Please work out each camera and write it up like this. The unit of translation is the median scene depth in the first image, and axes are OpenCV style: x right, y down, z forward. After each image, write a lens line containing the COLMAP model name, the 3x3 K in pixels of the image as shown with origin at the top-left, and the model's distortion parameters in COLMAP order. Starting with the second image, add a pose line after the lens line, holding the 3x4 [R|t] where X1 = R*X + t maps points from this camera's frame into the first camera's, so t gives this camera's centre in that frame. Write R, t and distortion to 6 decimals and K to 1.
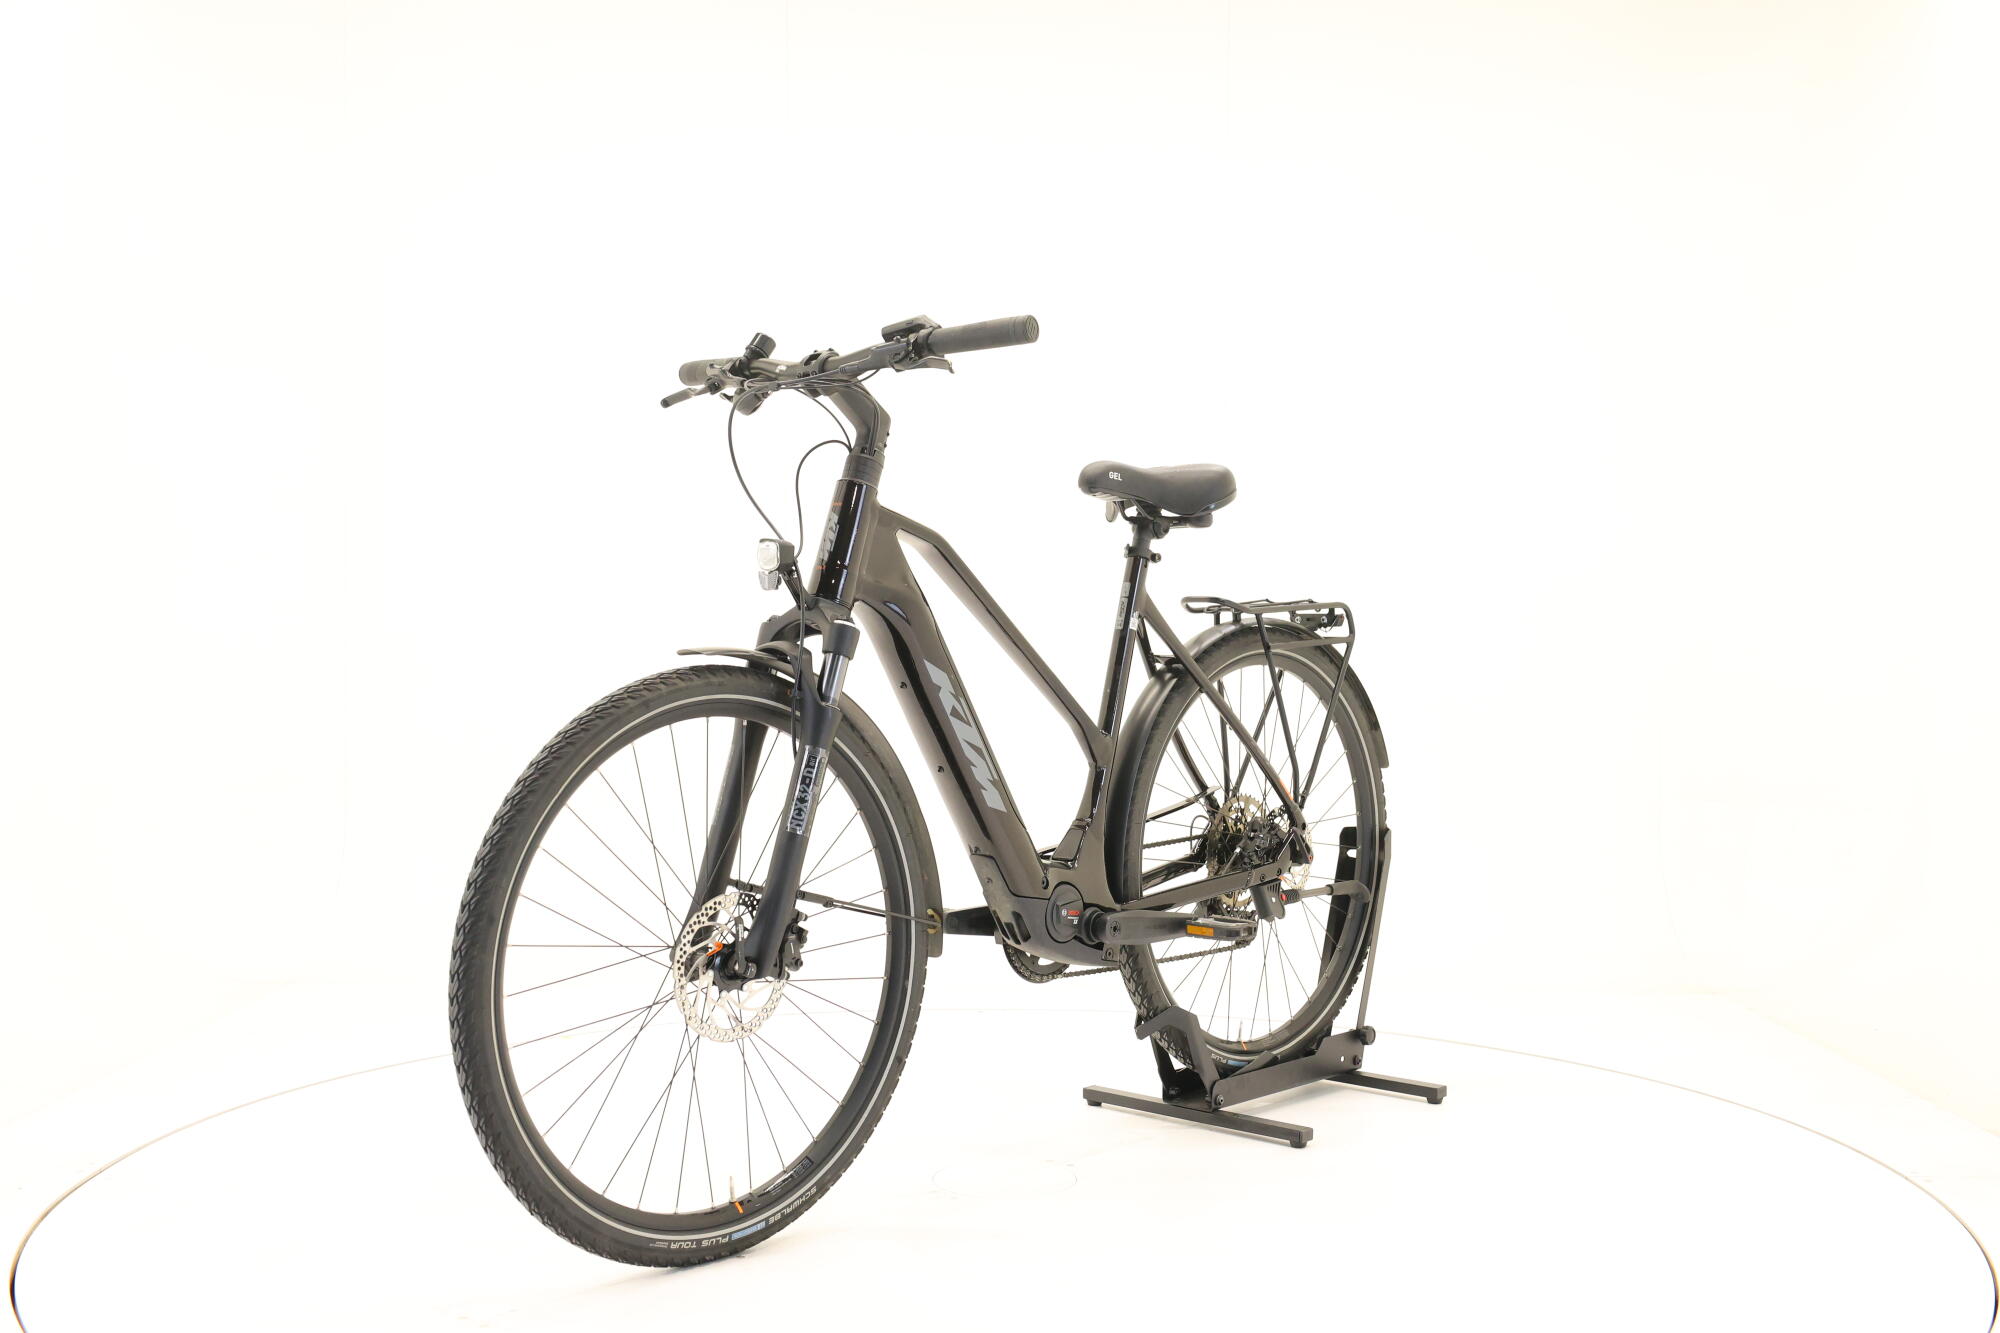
lens RADIAL K [[2121.6, 0, 1000.0], [0, 2121.6, 666.5], [0, 0, 1]] dist [-0.003937, -0.001529]
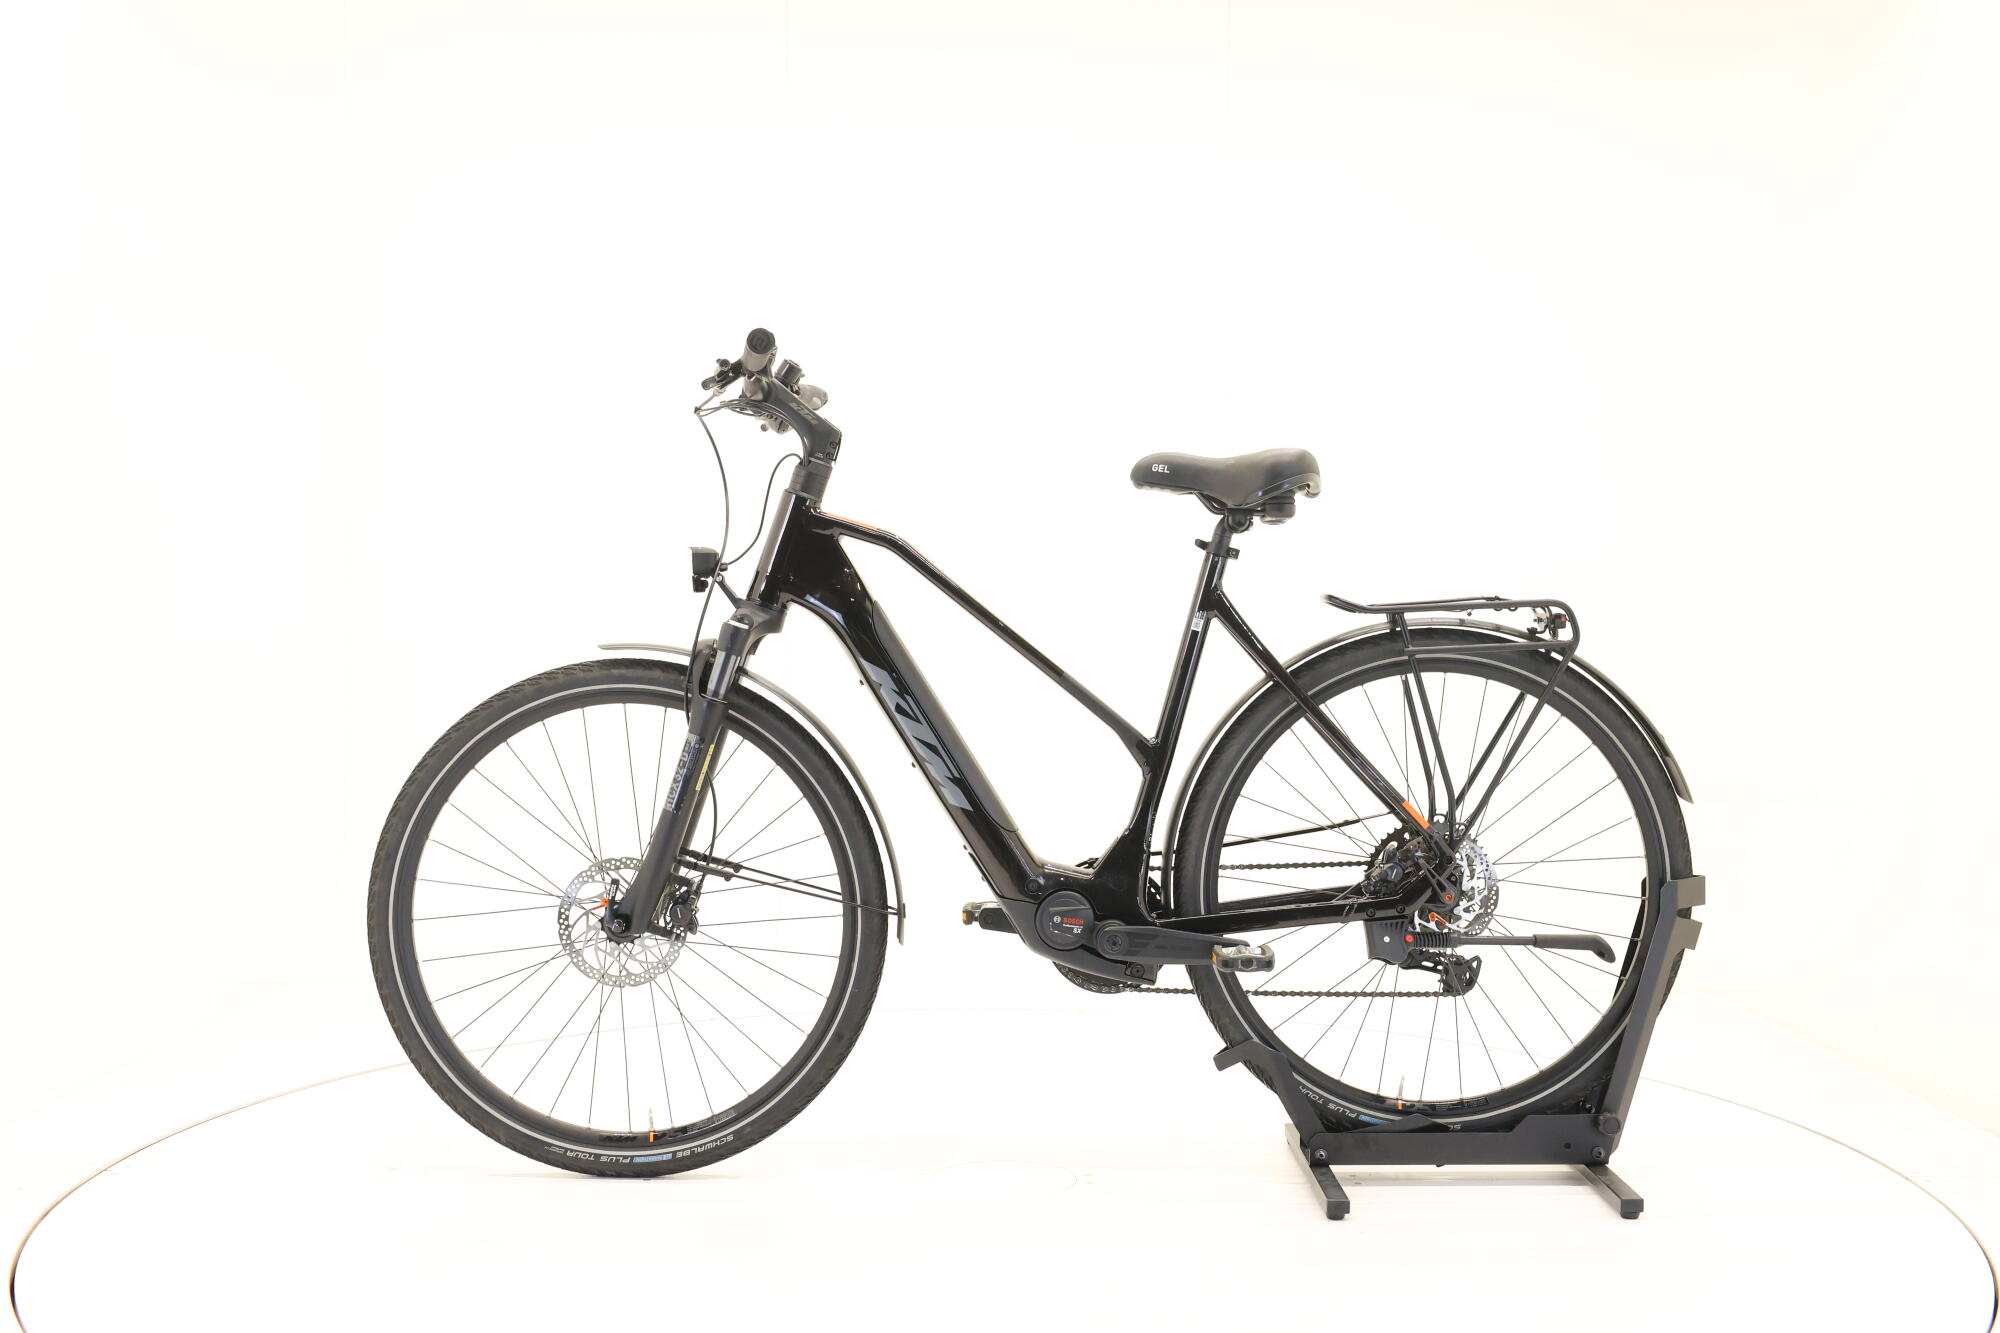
lens RADIAL K [[2121.6, 0, 1000.0], [0, 2121.6, 666.5], [0, 0, 1]] dist [-0.003937, -0.001529]
pose [[0.687435, 0.017499, -0.726035, 0.719625], [-0.018298, 0.999810, 0.006772, -0.006770], [0.726015, 0.008629, 0.687625, 0.307286]]
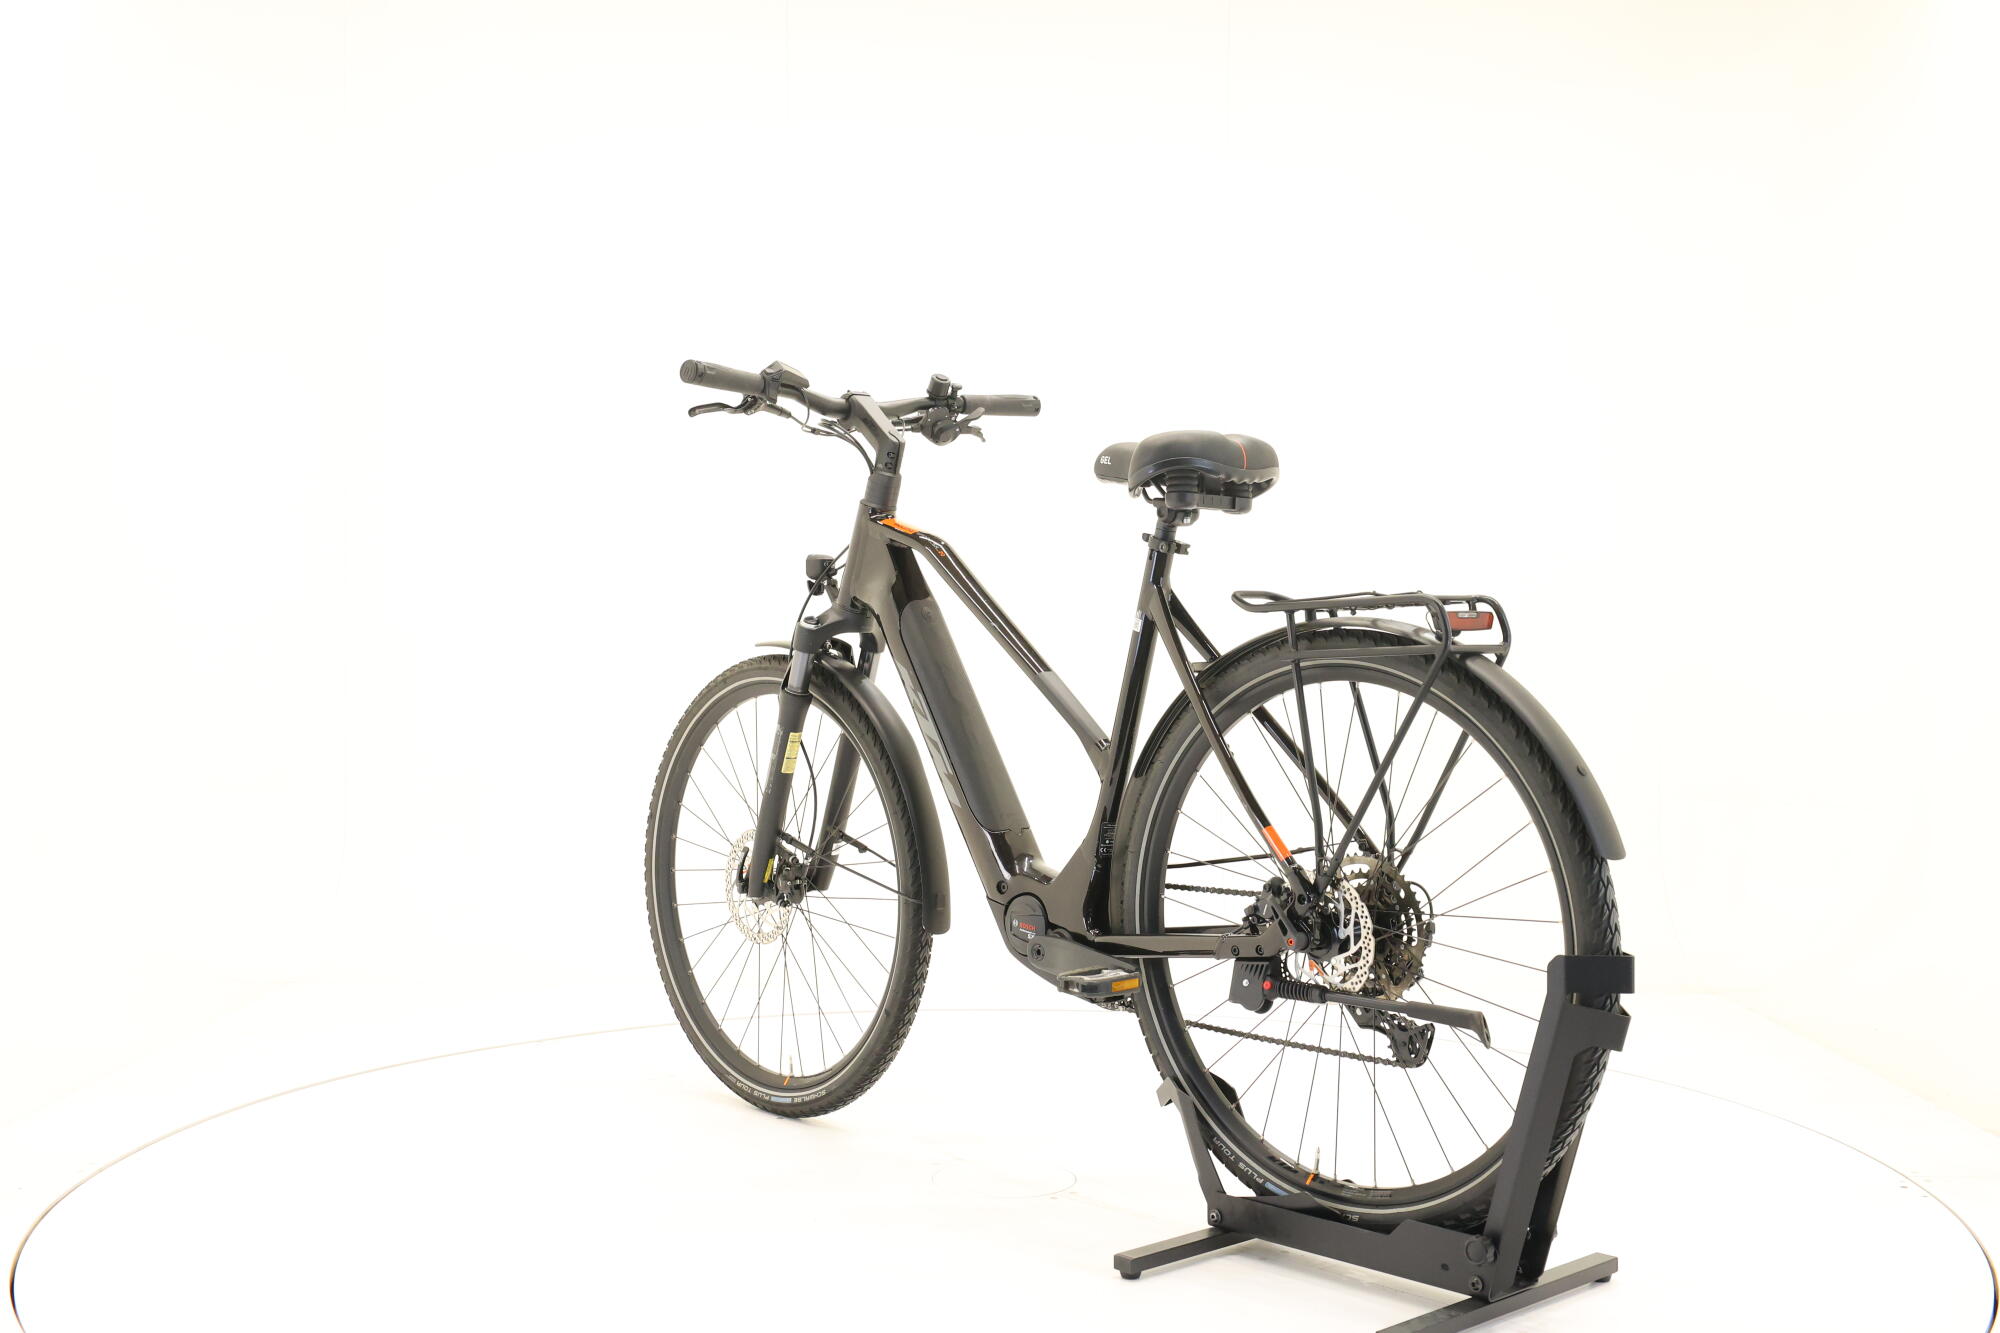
lens RADIAL K [[2121.6, 0, 1000.0], [0, 2121.6, 666.5], [0, 0, 1]] dist [-0.003937, -0.001529]
pose [[-0.068448, 0.020171, -0.997451, 0.989335], [-0.023039, 0.999497, 0.021793, -0.021656], [0.997389, 0.024472, -0.067949, 1.049400]]
